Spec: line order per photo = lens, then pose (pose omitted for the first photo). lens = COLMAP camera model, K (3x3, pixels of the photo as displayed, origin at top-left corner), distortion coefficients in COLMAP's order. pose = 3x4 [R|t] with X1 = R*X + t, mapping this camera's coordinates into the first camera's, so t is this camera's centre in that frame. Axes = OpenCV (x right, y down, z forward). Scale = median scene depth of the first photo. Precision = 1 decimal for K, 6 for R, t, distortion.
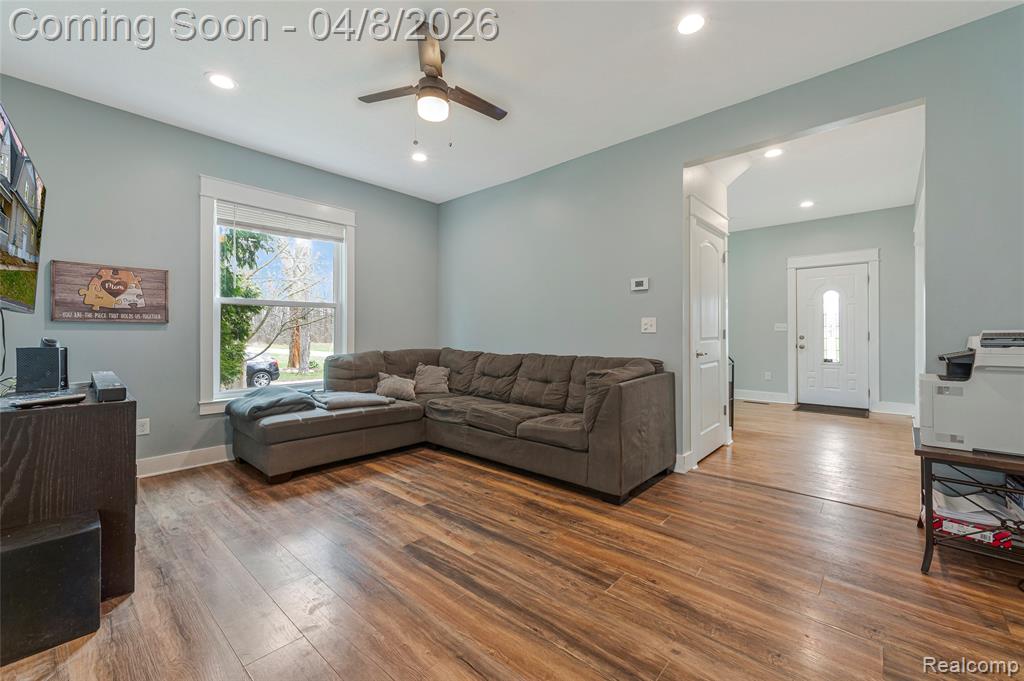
lens RADIAL K [[411.8, 0, 495.0], [0, 411.8, 342.2], [0, 0, 1]] dist [0.006048, -0.000107]
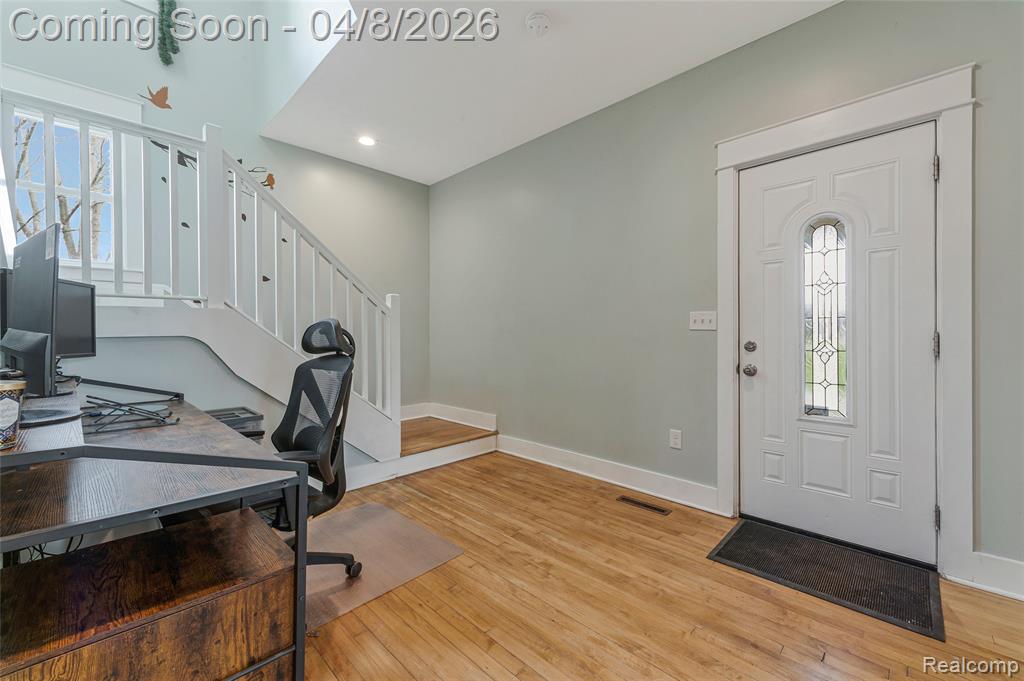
lens RADIAL K [[411.8, 0, 505.1], [0, 411.8, 348.0], [0, 0, 1]] dist [0.006048, -0.000107]
pose [[0.999055, -0.001125, -0.043457, 0.533025], [0.001684, 0.999916, 0.012834, -0.015540], [0.043439, -0.012895, 0.998973, 0.608344]]
